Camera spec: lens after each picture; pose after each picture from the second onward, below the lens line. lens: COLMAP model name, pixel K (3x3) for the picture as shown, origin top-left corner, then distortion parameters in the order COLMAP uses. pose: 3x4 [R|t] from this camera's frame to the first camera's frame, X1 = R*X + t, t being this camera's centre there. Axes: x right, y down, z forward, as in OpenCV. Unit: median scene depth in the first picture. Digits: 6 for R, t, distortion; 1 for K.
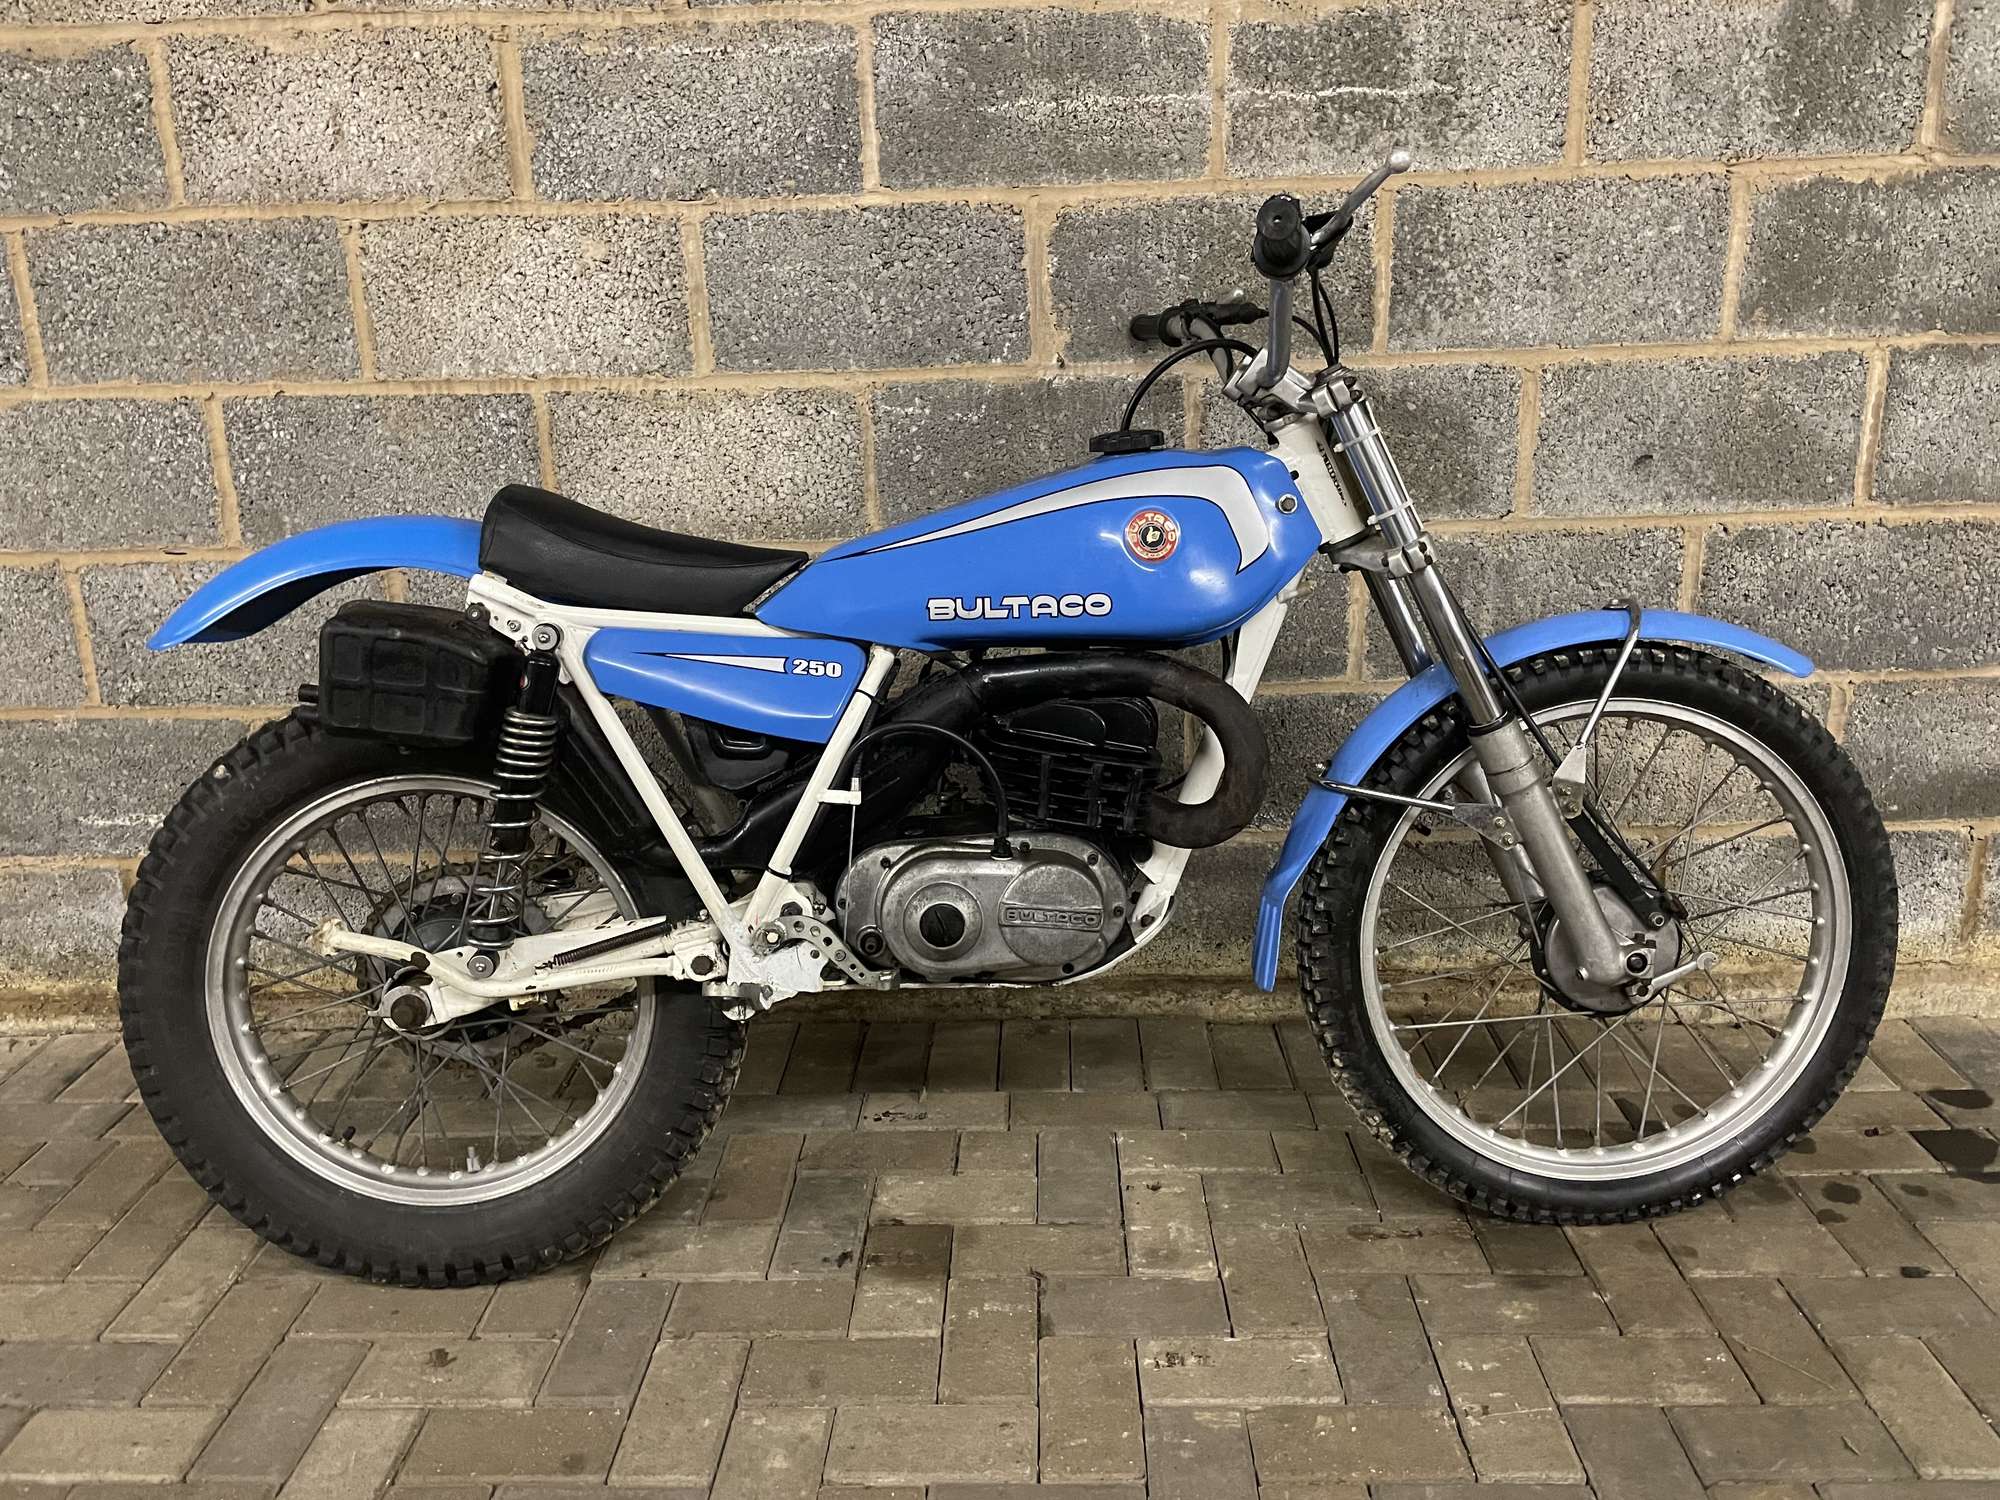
lens RADIAL K [[1546.7, 0, 1004.0], [0, 1546.7, 713.5], [0, 0, 1]] dist [0.078838, -0.120449]
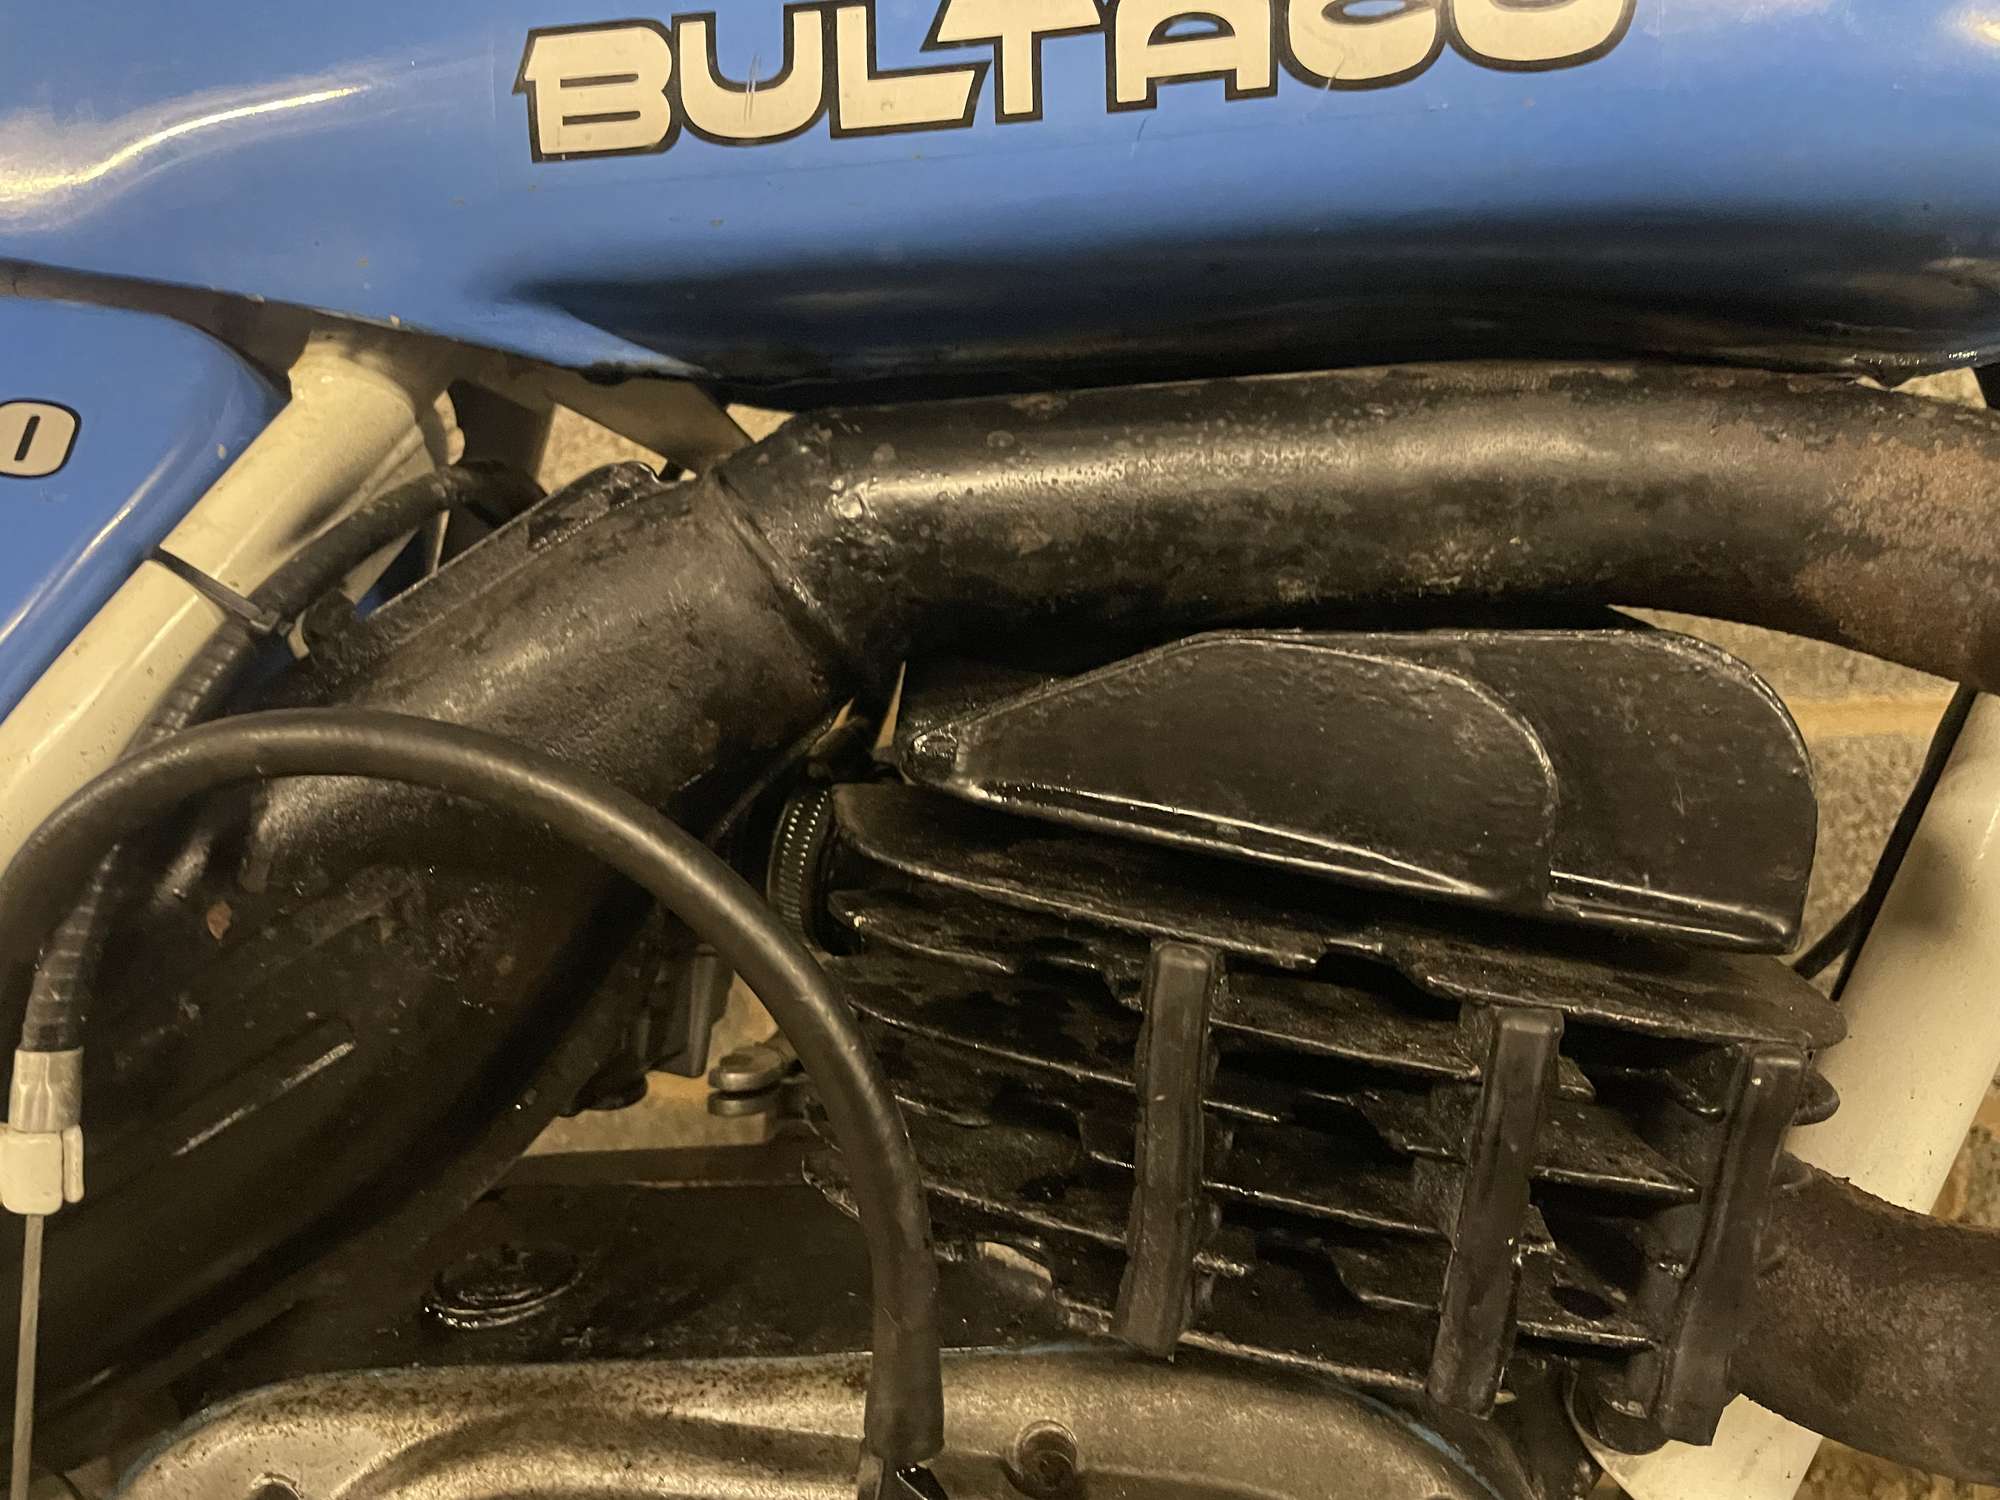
lens RADIAL K [[1546.7, 0, 1006.1], [0, 1546.7, 748.3], [0, 0, 1]] dist [0.078838, -0.120449]
pose [[0.997733, 0.022115, -0.063555, 0.016088], [-0.024685, 0.998897, -0.039939, 0.011358], [0.062602, 0.041418, 0.997179, 0.722531]]
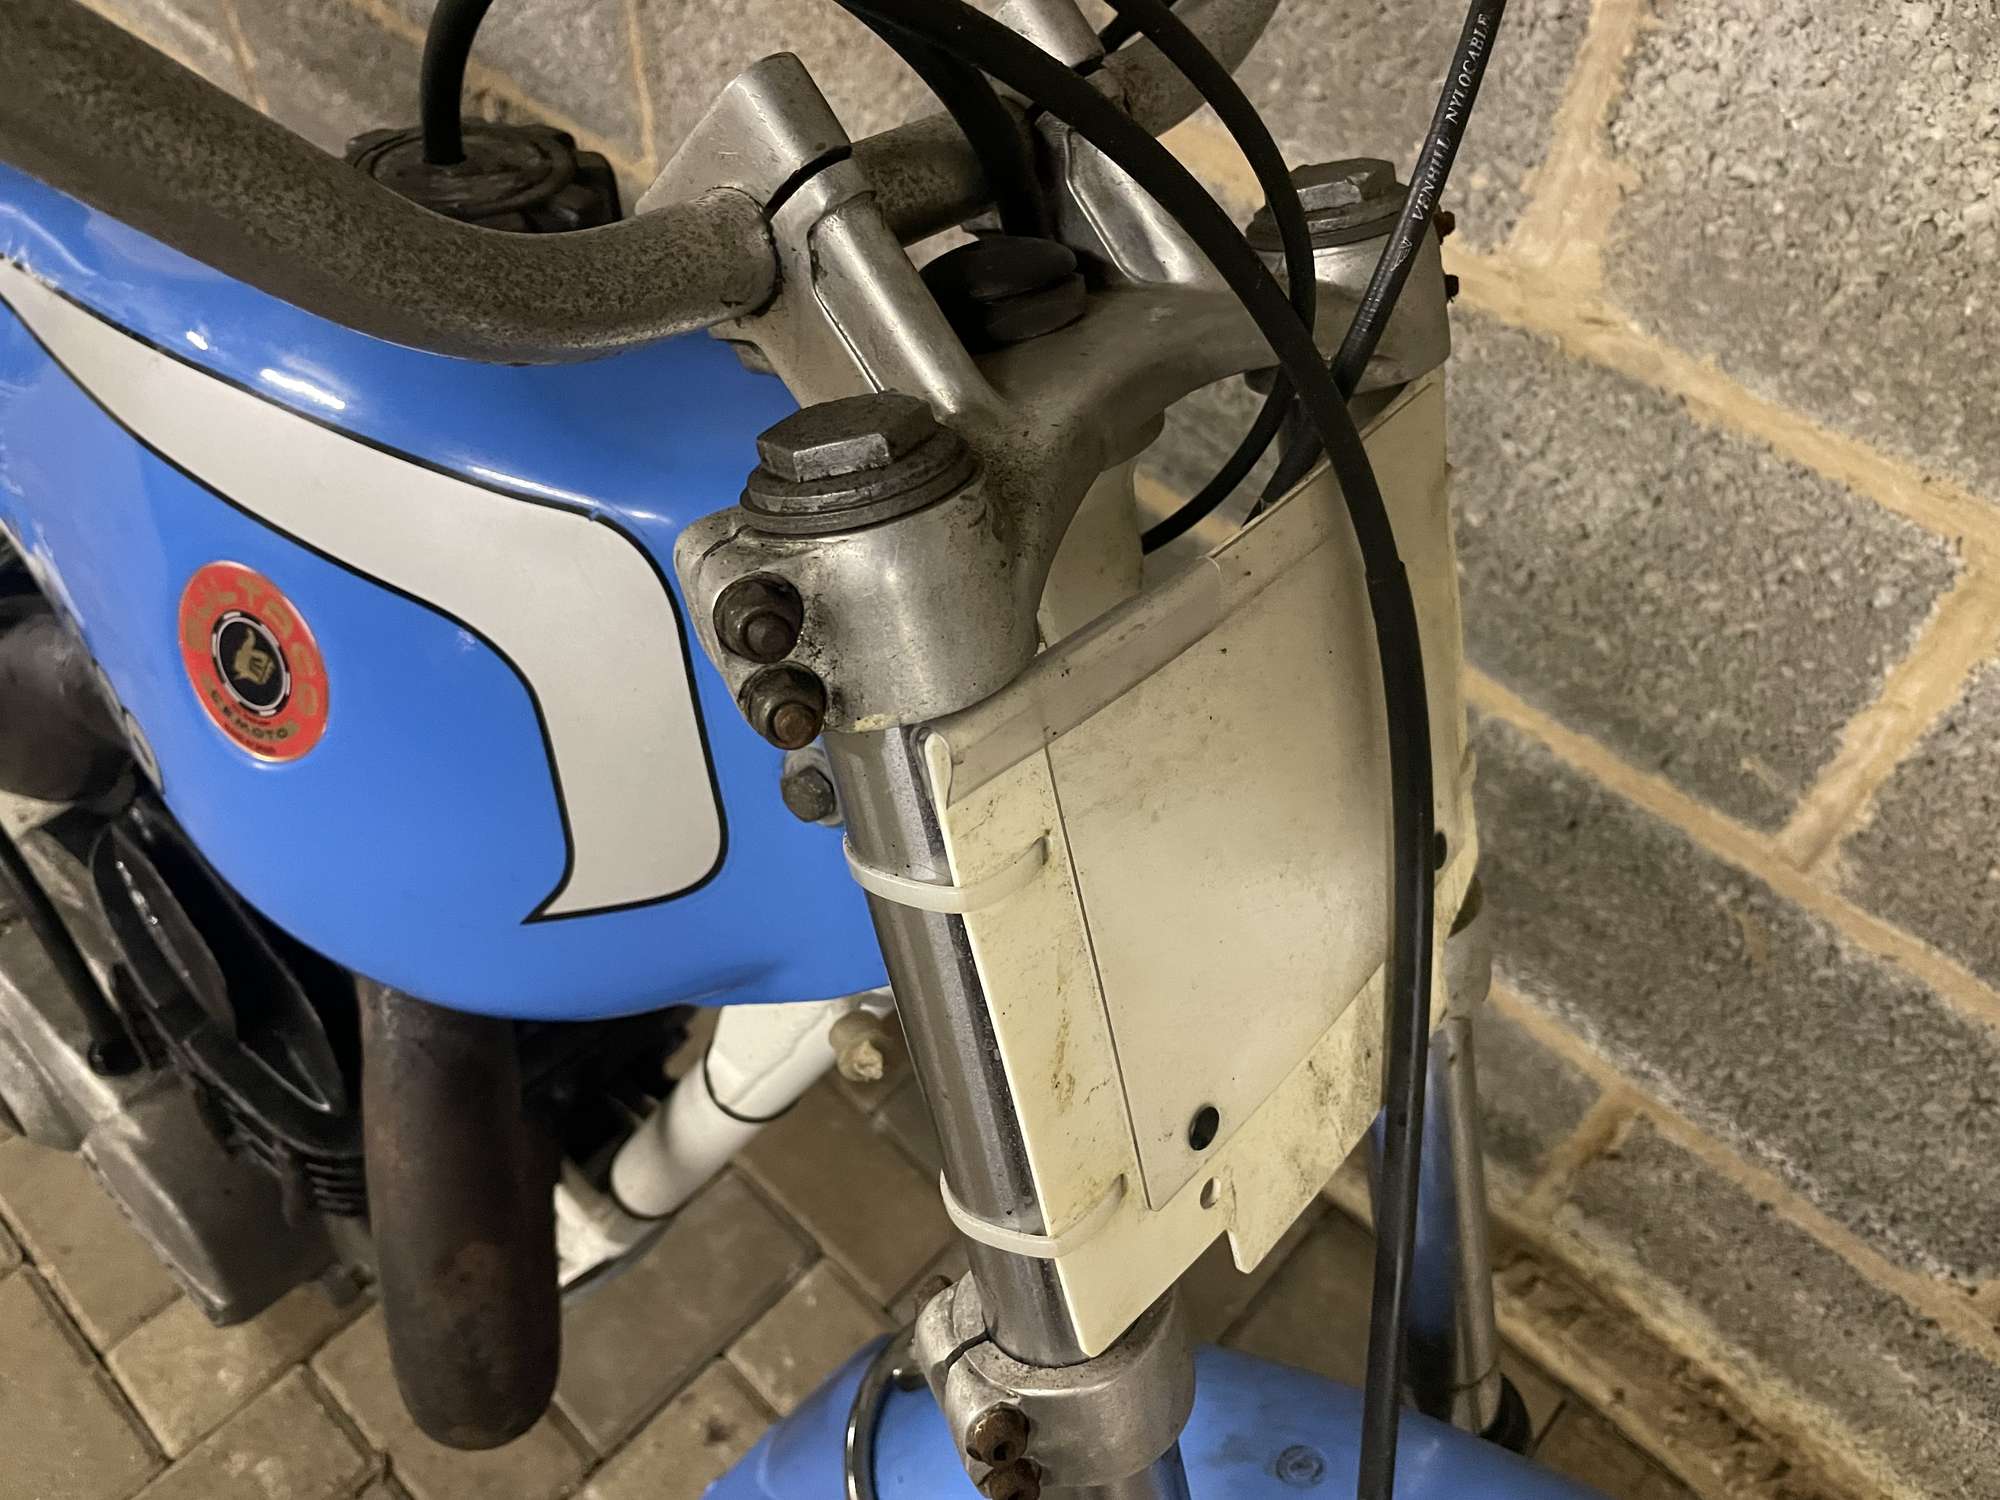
lens RADIAL K [[1546.7, 0, 990.6], [0, 1546.7, 722.8], [0, 0, 1]] dist [0.078838, -0.120449]
pose [[0.740537, 0.547892, -0.389126, 0.252326], [-0.251826, 0.763097, 0.595203, -0.252005], [0.623048, -0.342778, 0.703075, 0.766646]]
